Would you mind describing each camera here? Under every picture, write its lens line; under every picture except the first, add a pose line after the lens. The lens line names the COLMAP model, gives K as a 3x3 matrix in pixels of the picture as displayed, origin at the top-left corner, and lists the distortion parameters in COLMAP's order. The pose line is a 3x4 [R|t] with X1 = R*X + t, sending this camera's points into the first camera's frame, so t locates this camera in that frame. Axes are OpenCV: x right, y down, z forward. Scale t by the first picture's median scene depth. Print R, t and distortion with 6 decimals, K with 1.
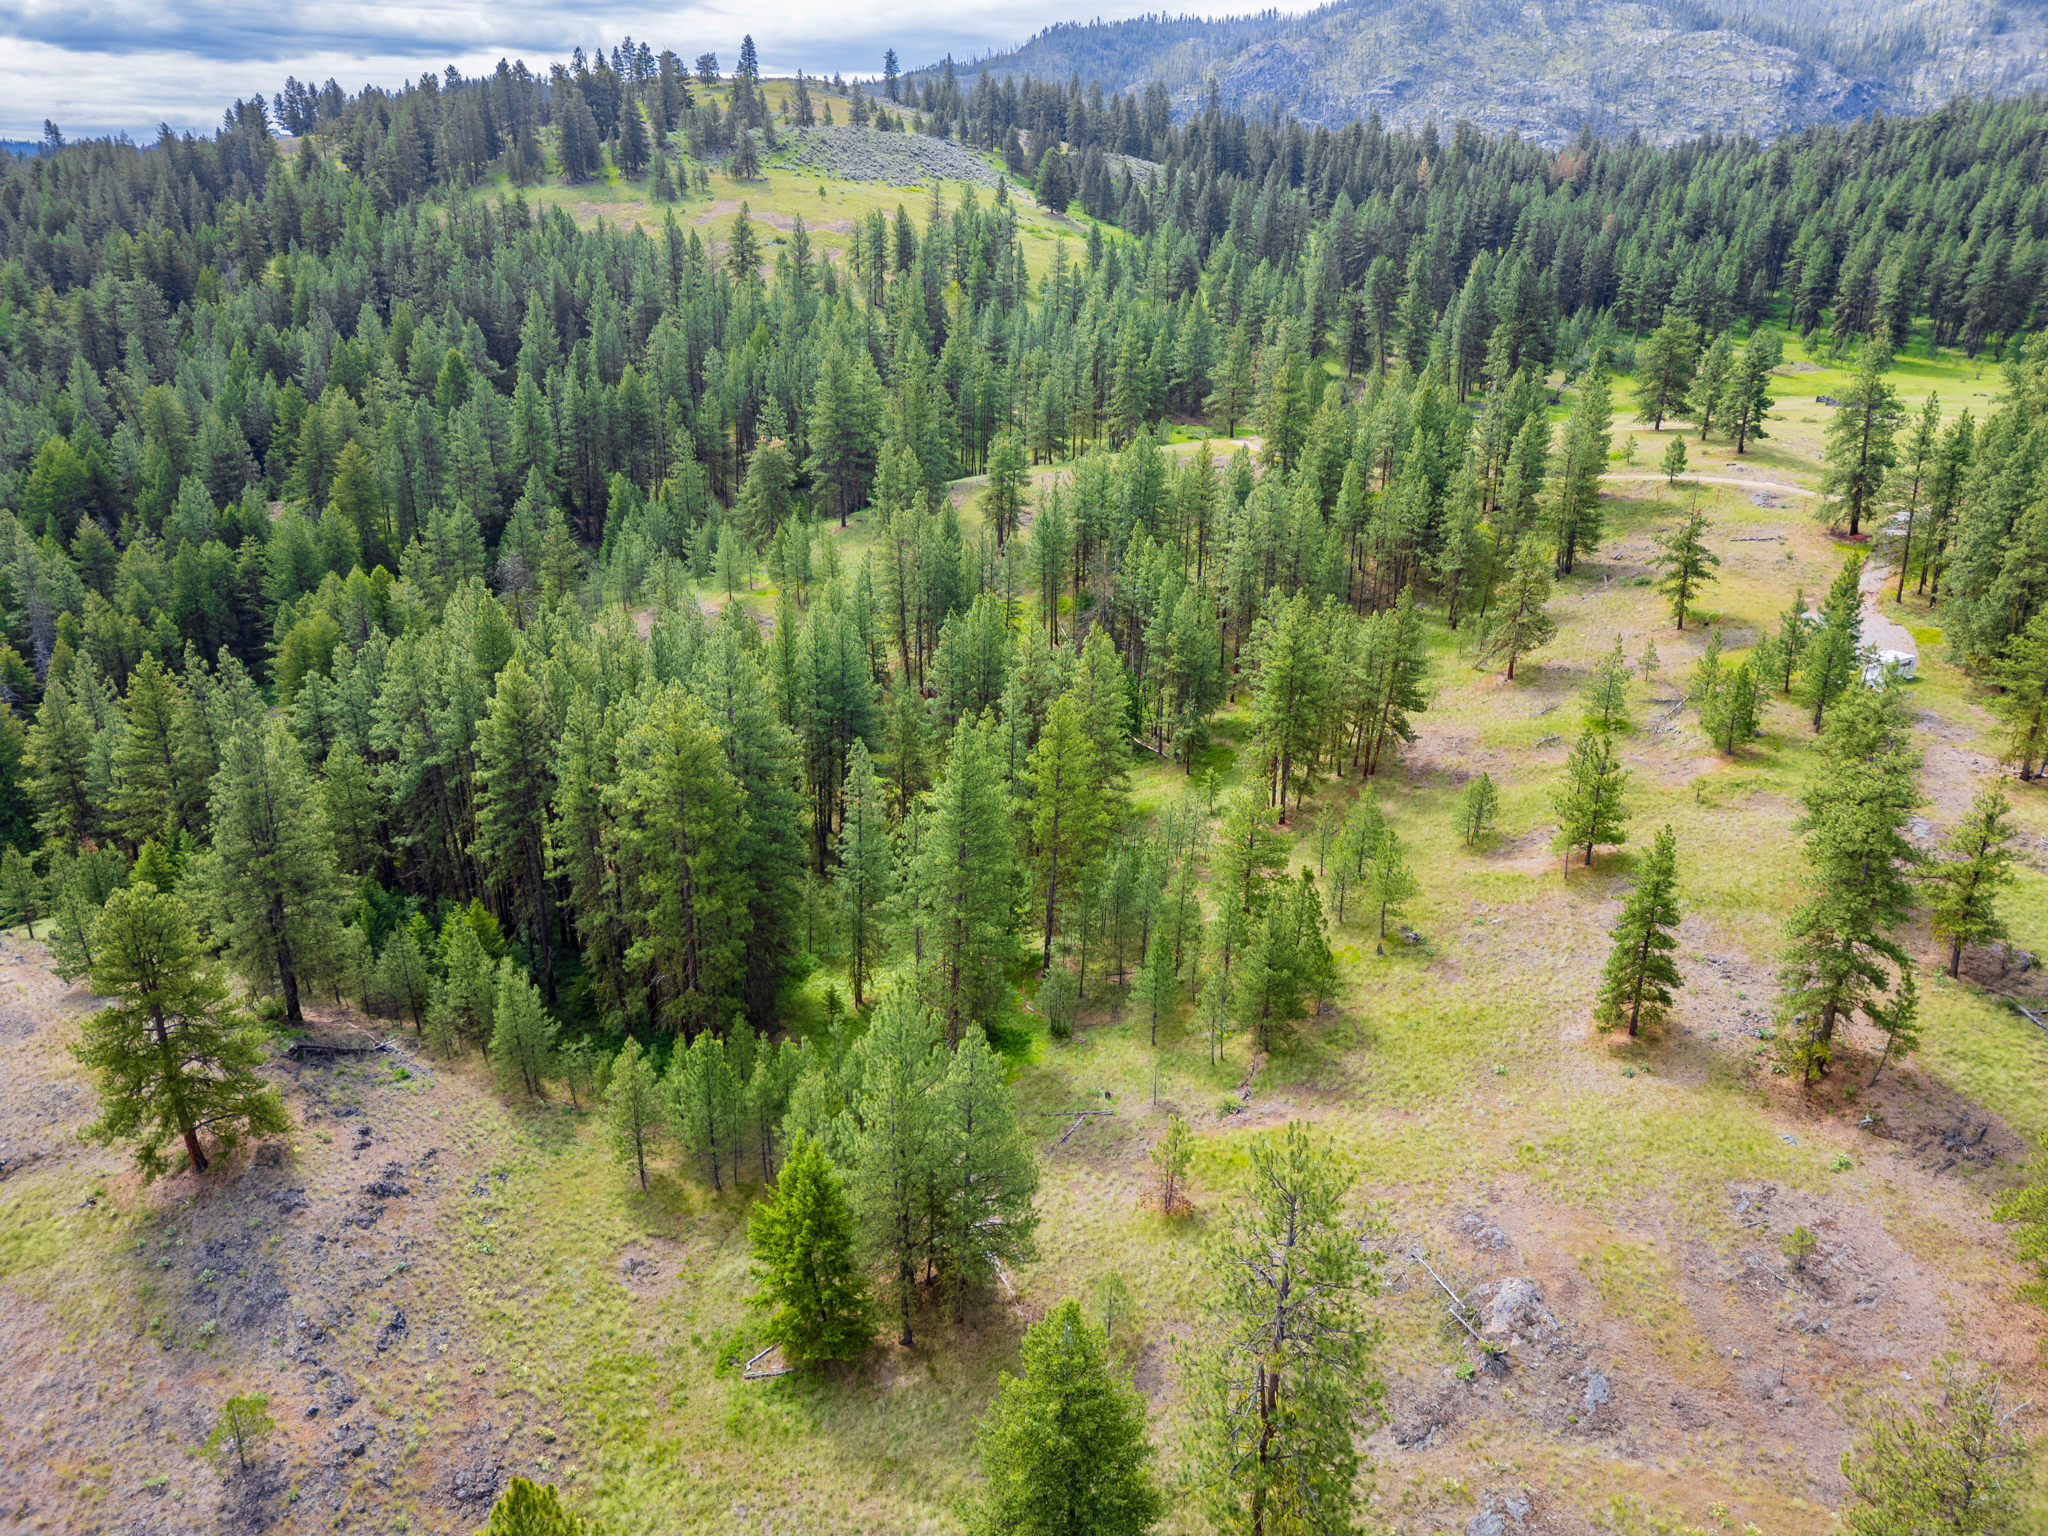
lens RADIAL K [[1422.8, 0, 1024.0], [0, 1422.8, 768.0], [0, 0, 1]] dist [0.079478, -0.077969]
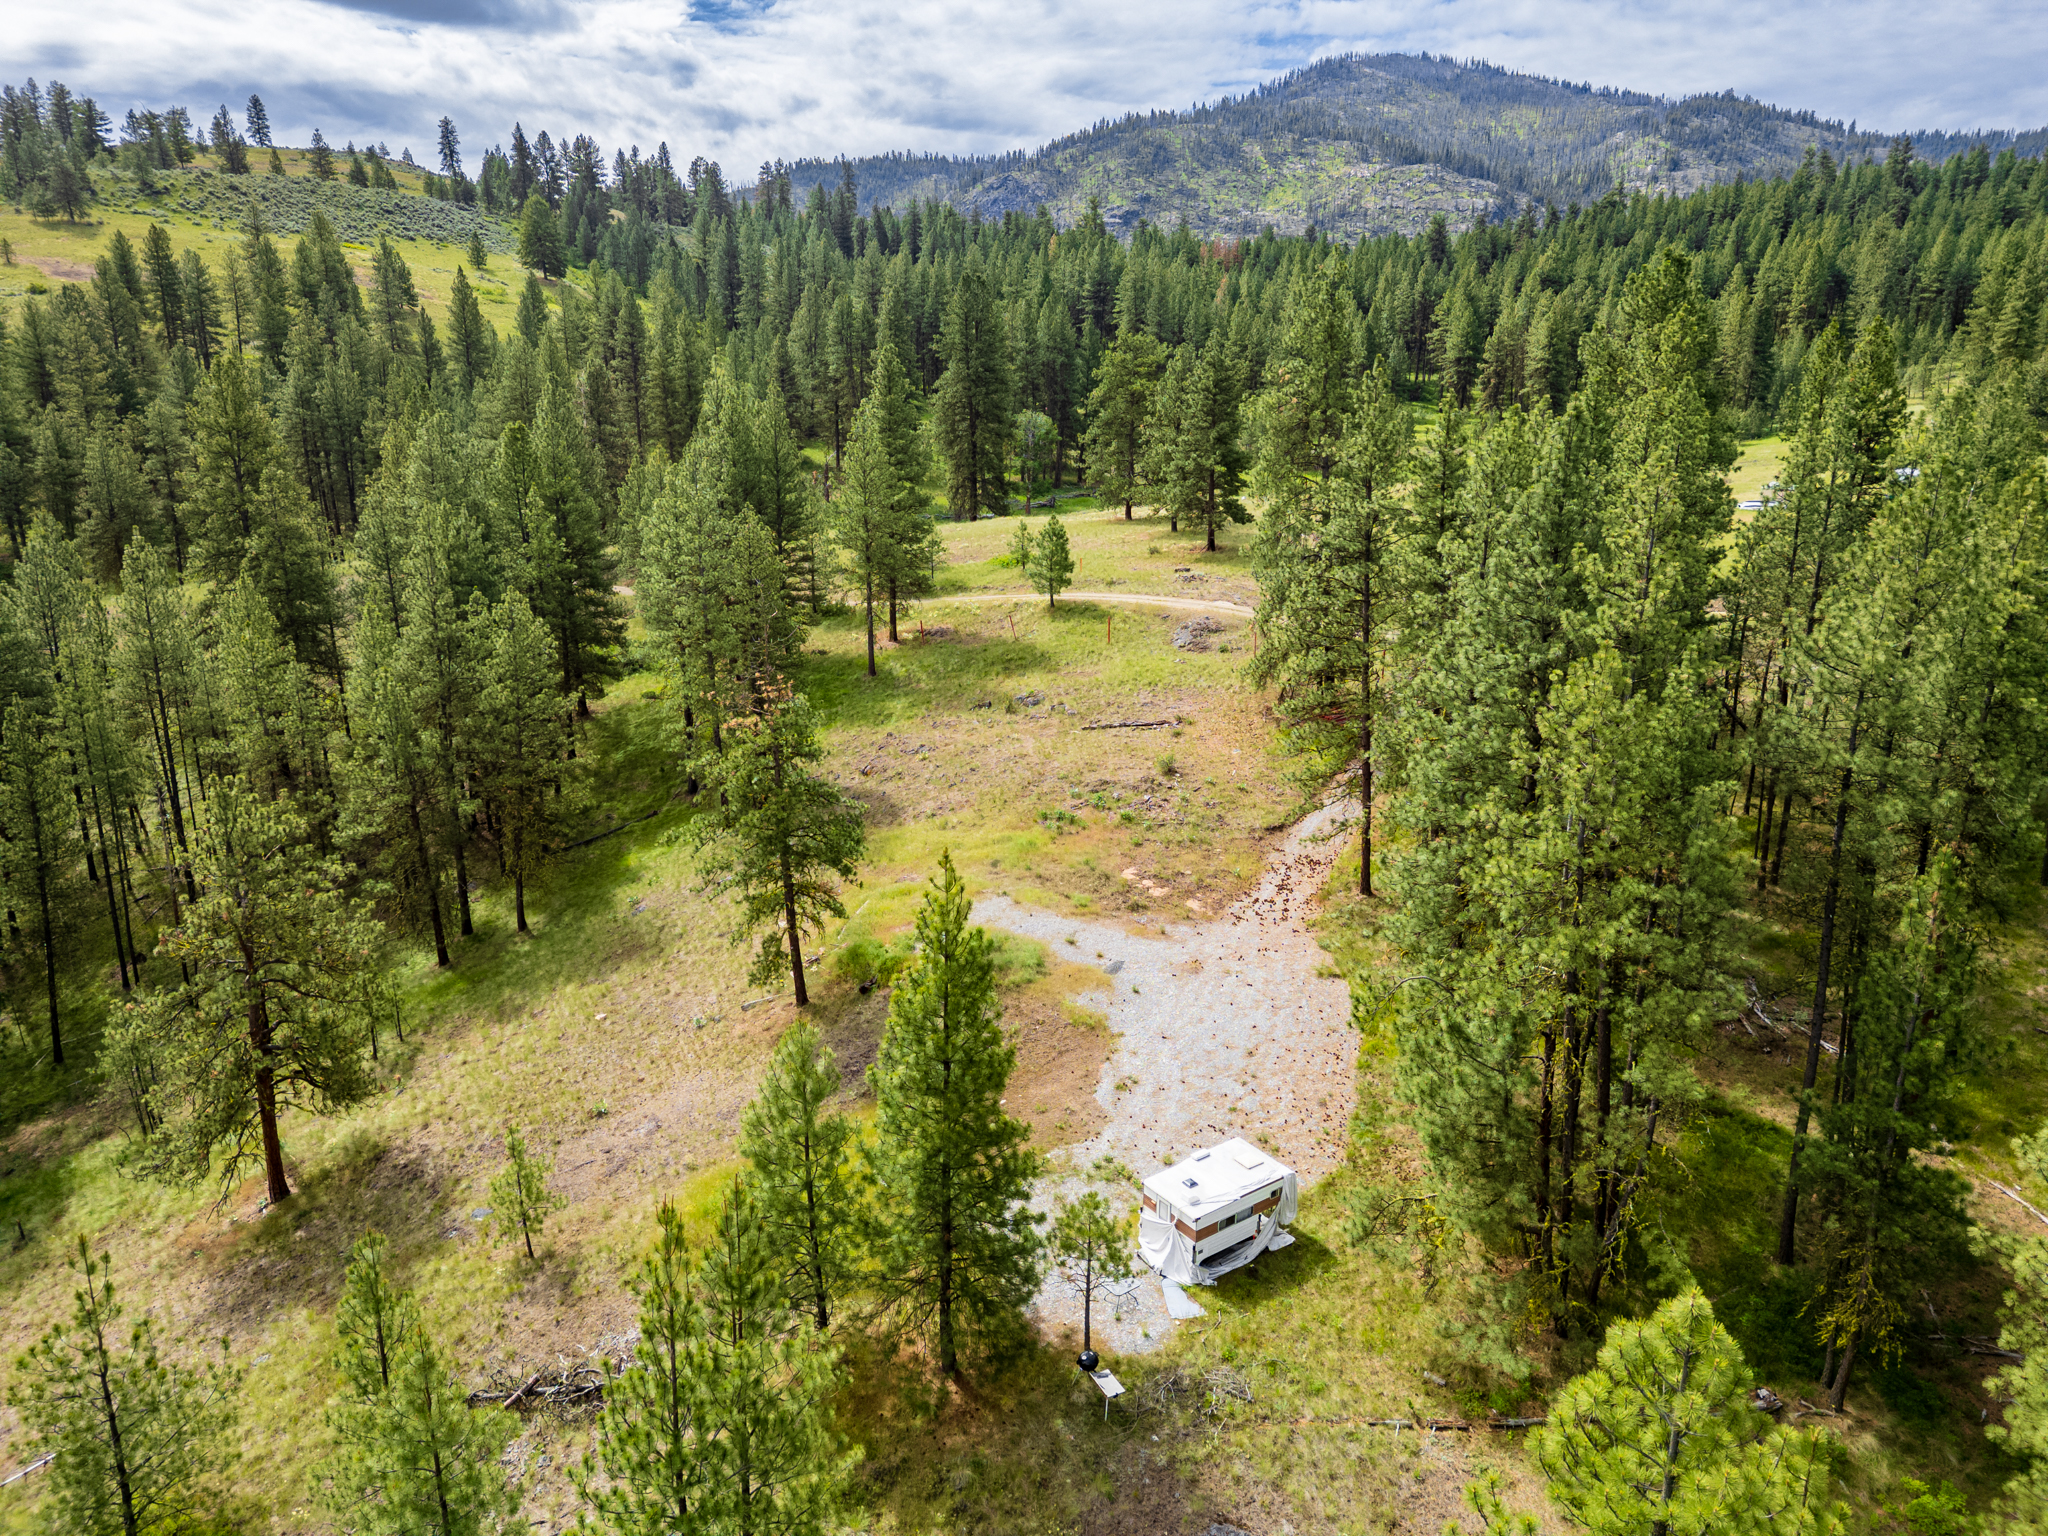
lens RADIAL K [[1422.8, 0, 1024.0], [0, 1422.8, 768.0], [0, 0, 1]] dist [0.079478, -0.077969]
pose [[0.990113, -0.050459, 0.130886, 0.170165], [0.061373, 0.994844, -0.080740, -0.045340], [-0.126137, 0.087974, 0.988104, 0.229025]]
